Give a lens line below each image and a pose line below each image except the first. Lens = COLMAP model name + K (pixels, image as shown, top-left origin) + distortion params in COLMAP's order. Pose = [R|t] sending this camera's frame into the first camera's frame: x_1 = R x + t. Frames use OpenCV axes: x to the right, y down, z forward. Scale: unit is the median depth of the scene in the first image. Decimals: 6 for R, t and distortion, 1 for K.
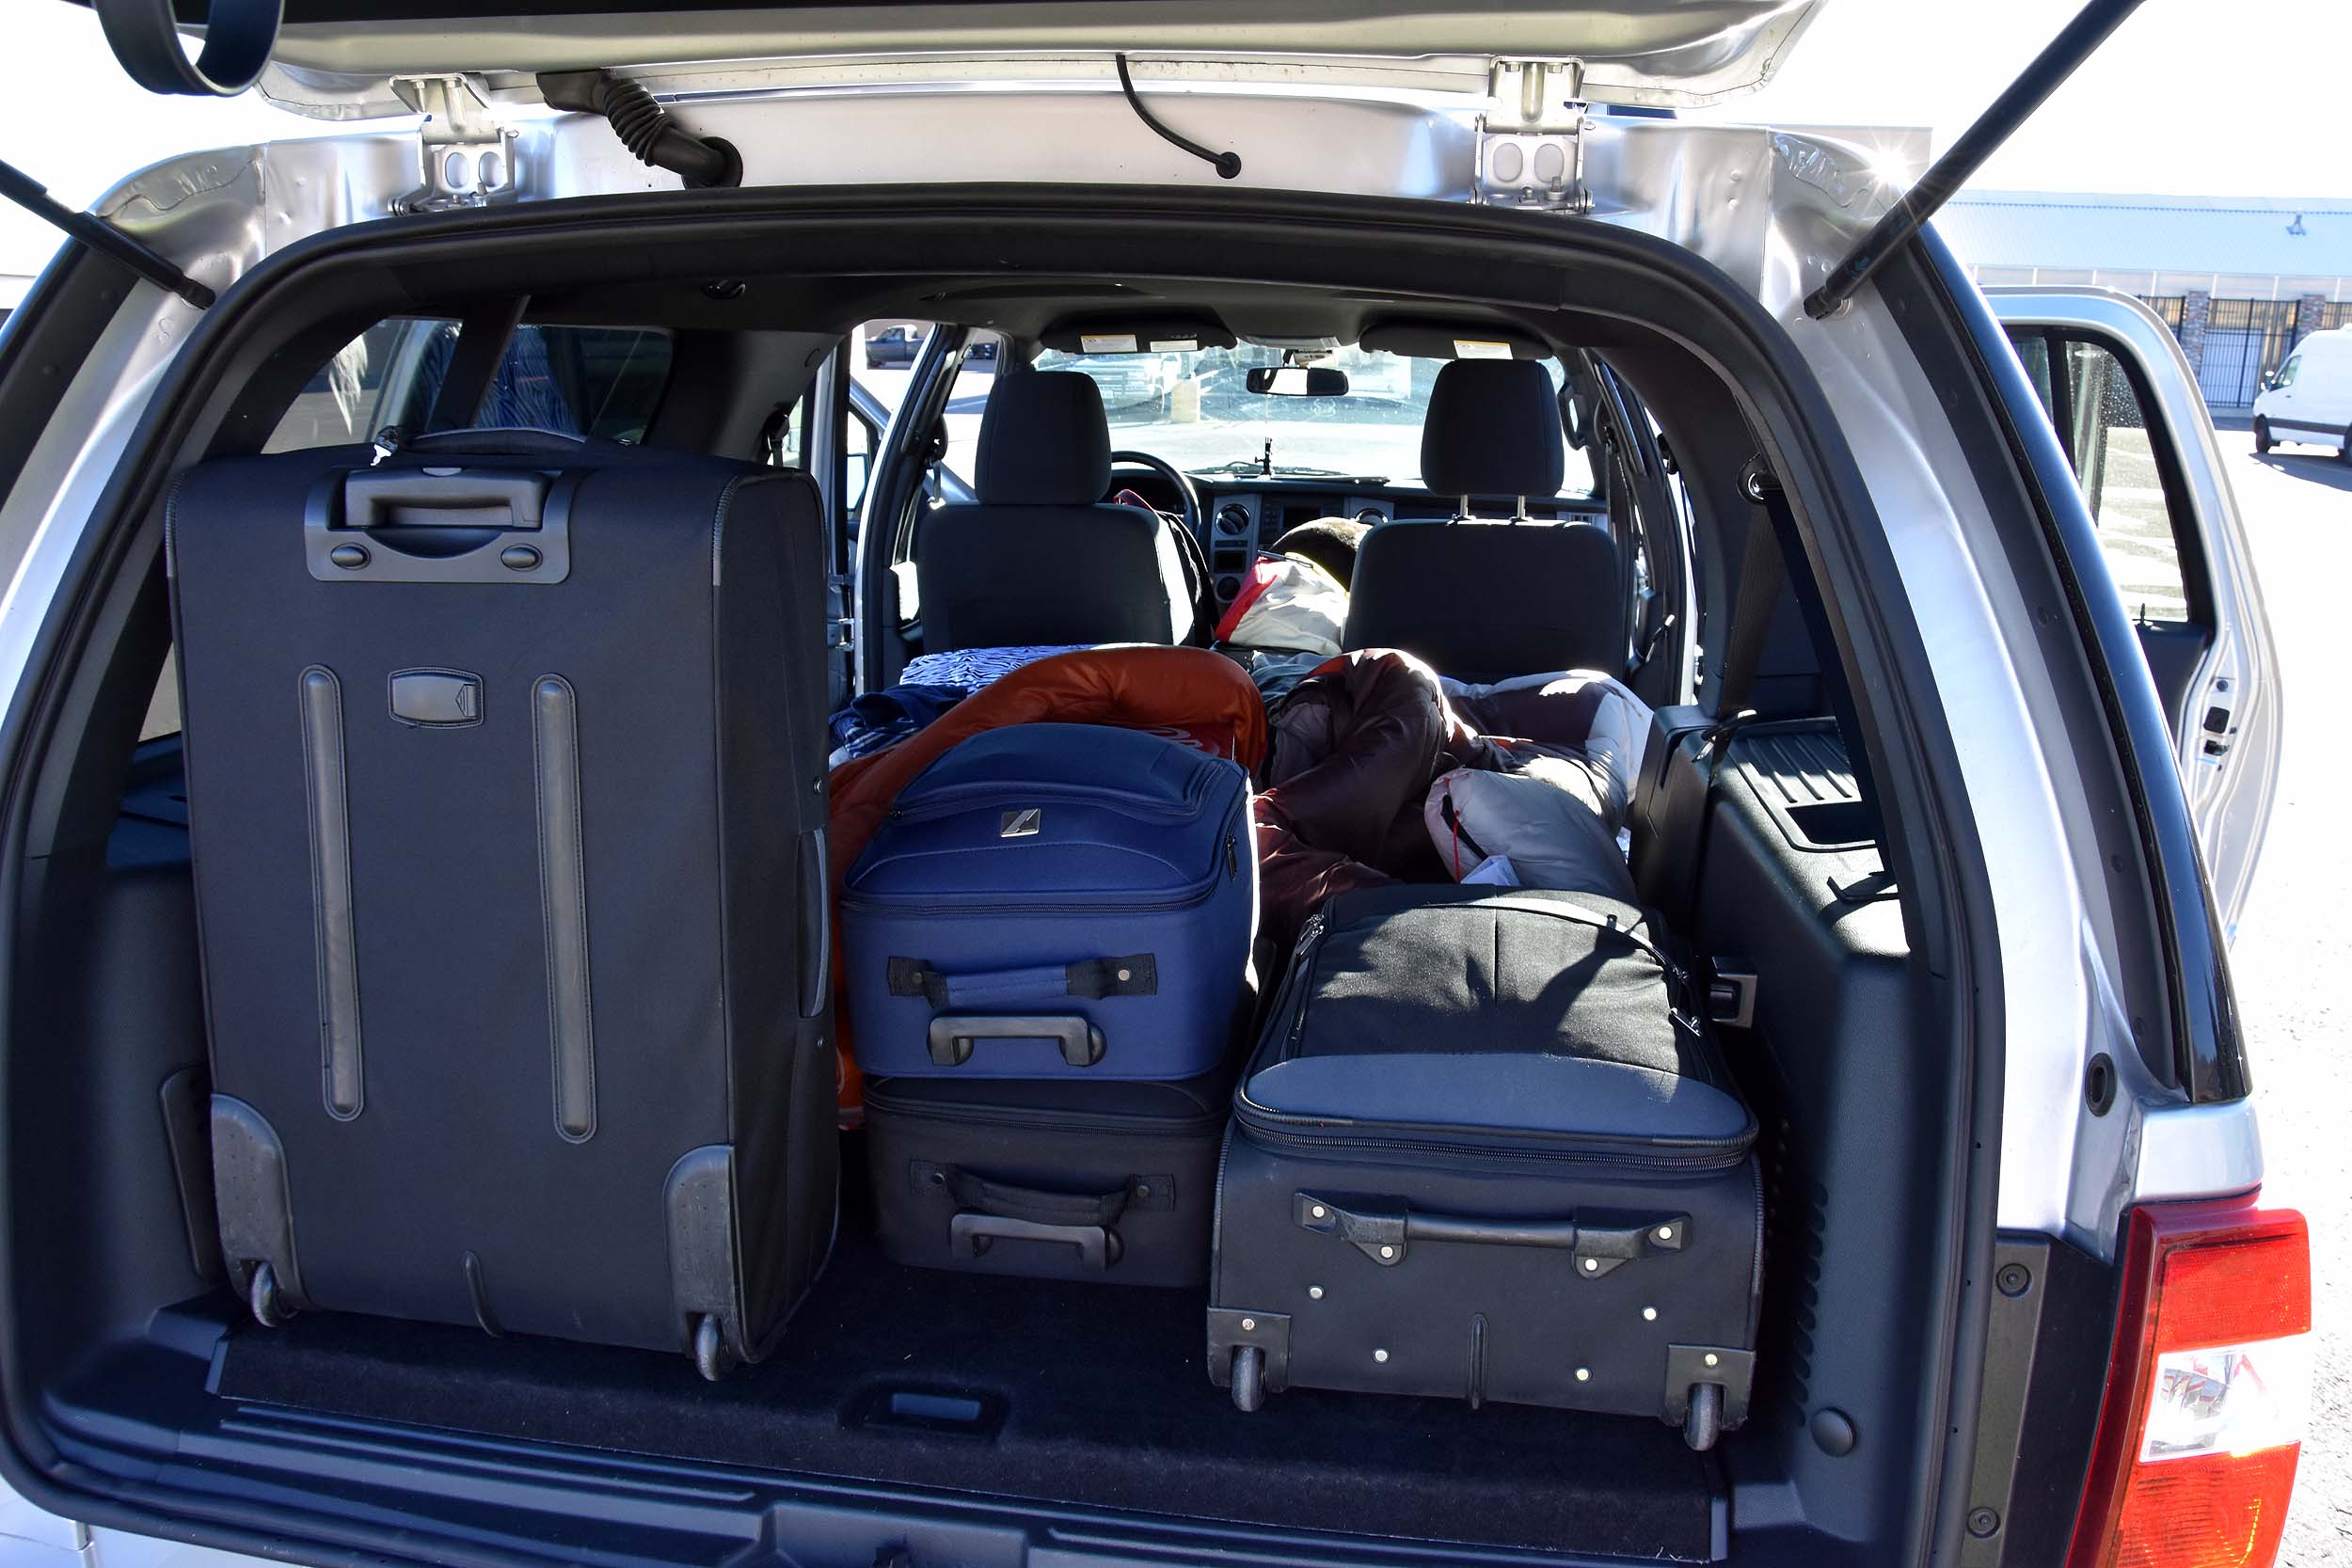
lens RADIAL K [[1810.1, 0, 1176.0], [0, 1810.1, 784.0], [0, 0, 1]] dist [-0.177732, 0.157116]
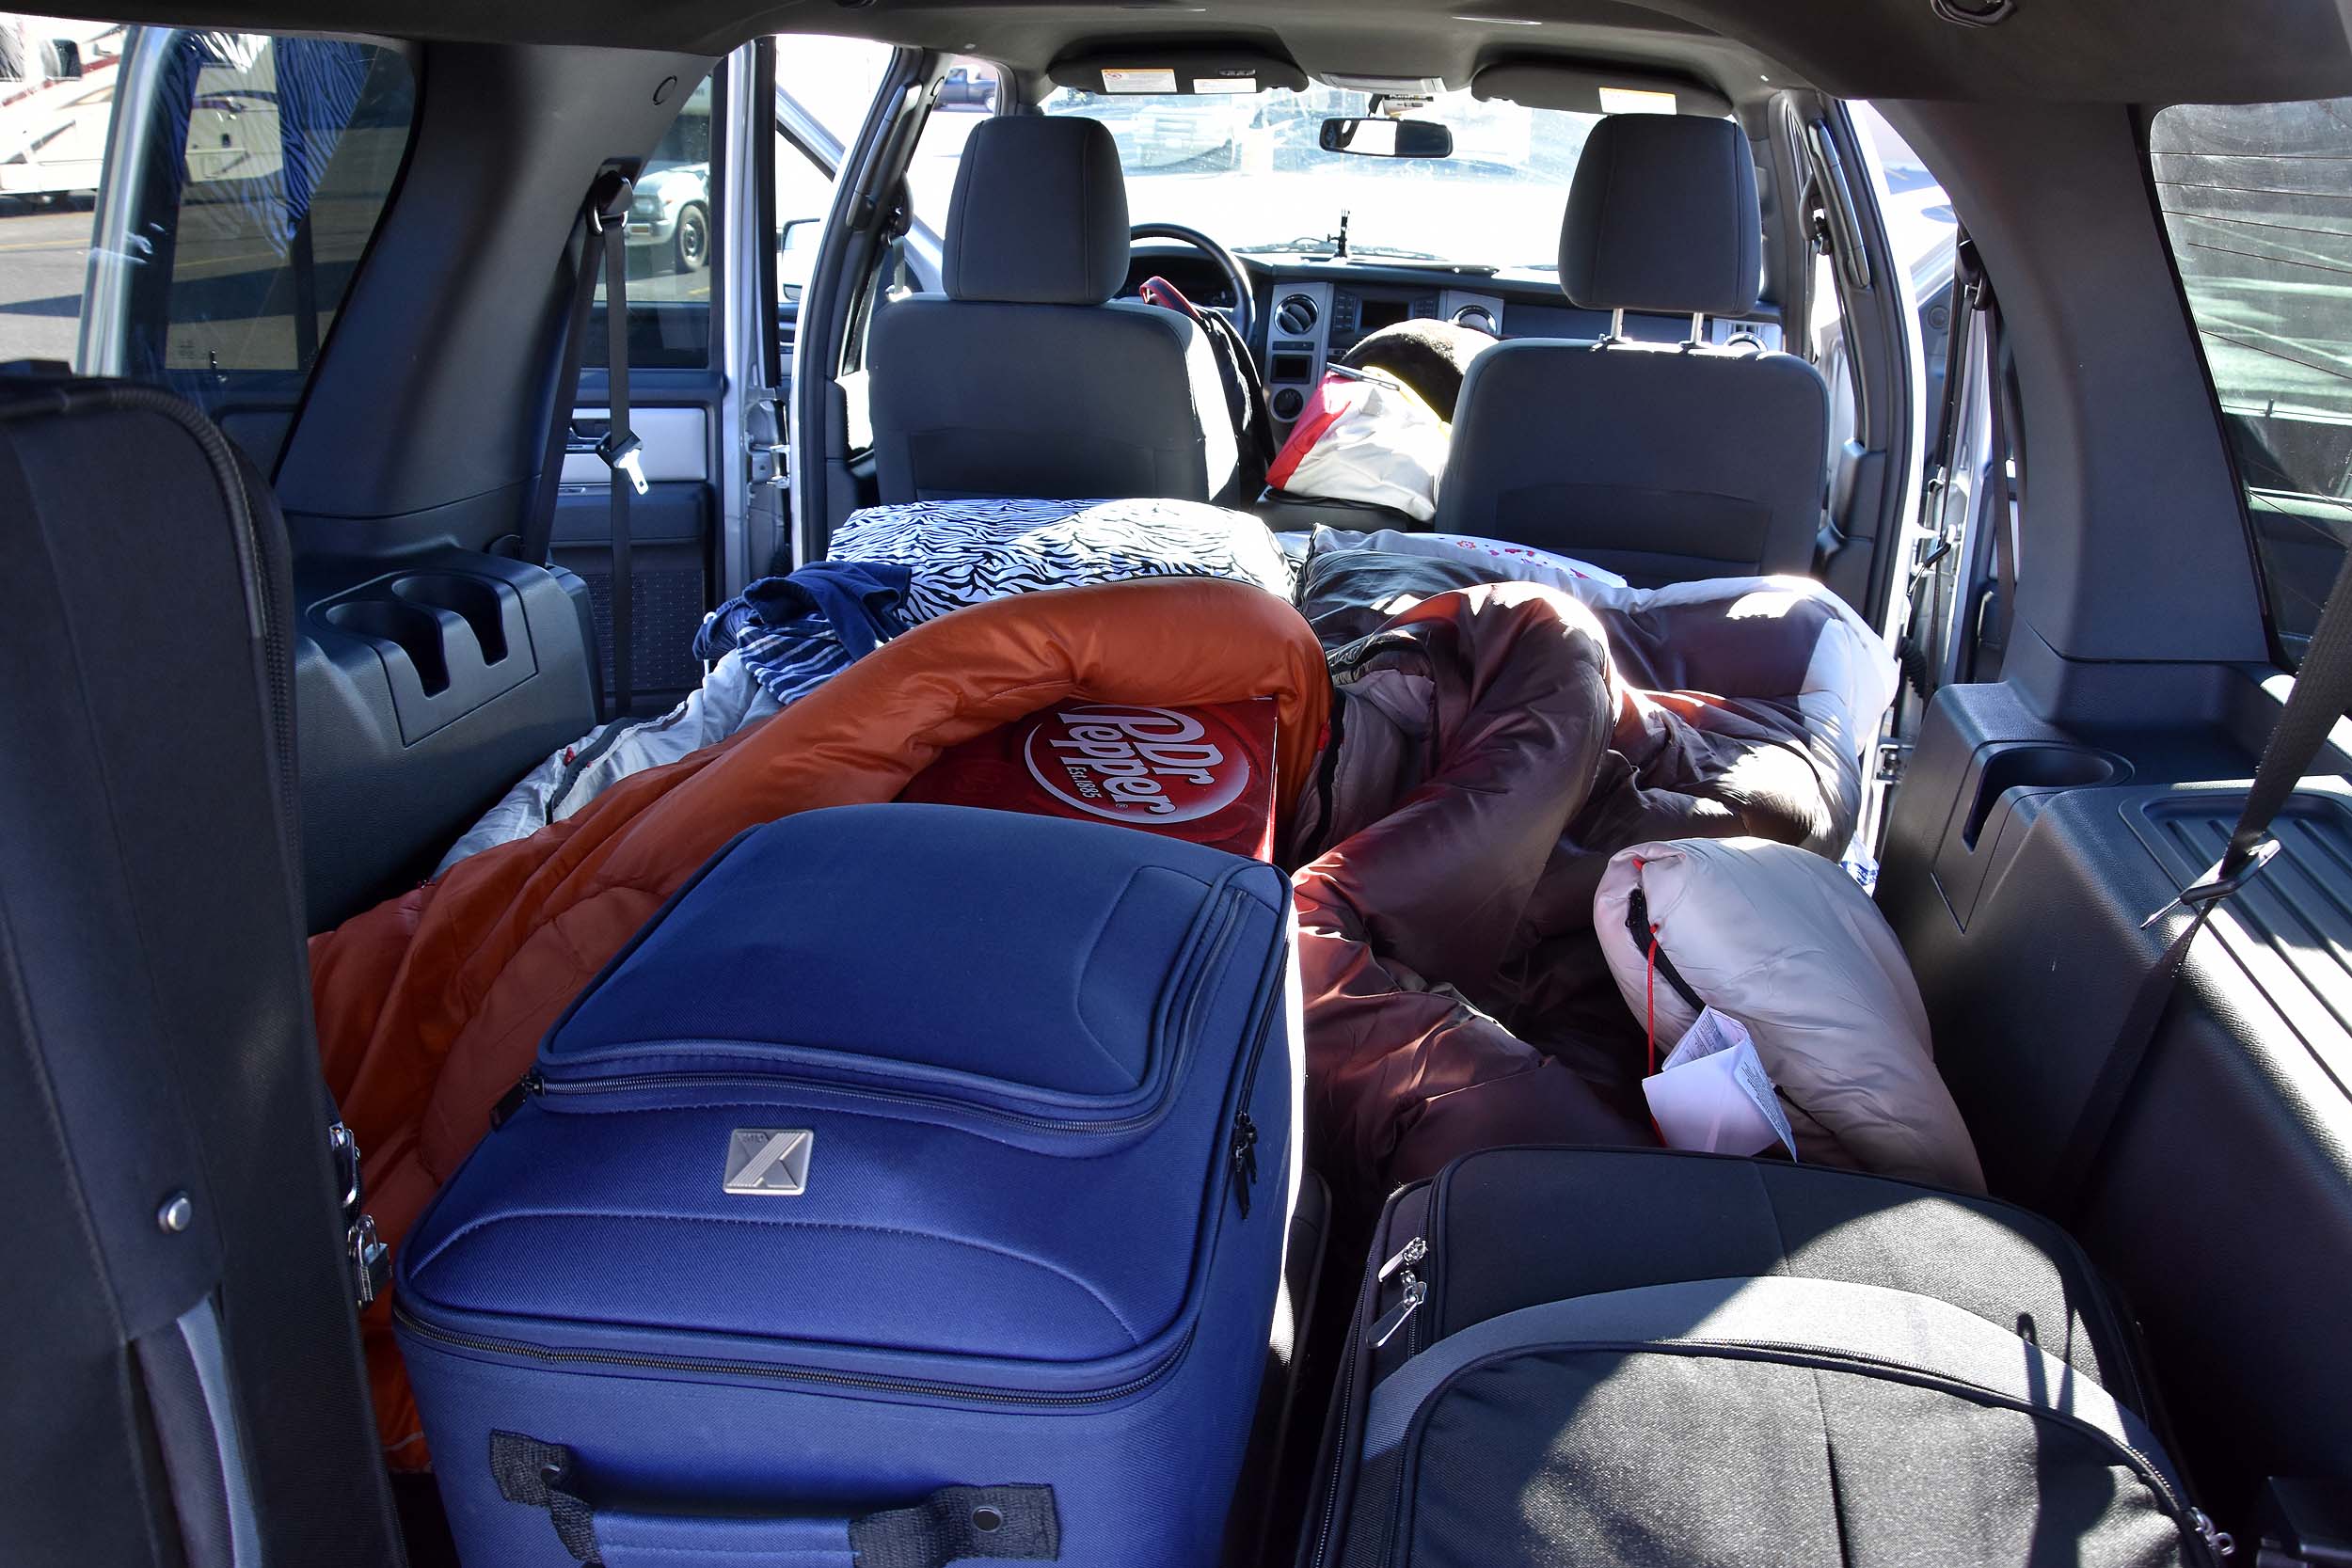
lens RADIAL K [[1810.1, 0, 1176.0], [0, 1810.1, 784.0], [0, 0, 1]] dist [-0.177732, 0.157116]
pose [[0.999062, 0.031521, -0.029699, 0.010559], [-0.027314, 0.990779, 0.132708, -0.055686], [0.033608, -0.131772, 0.990710, 0.243228]]
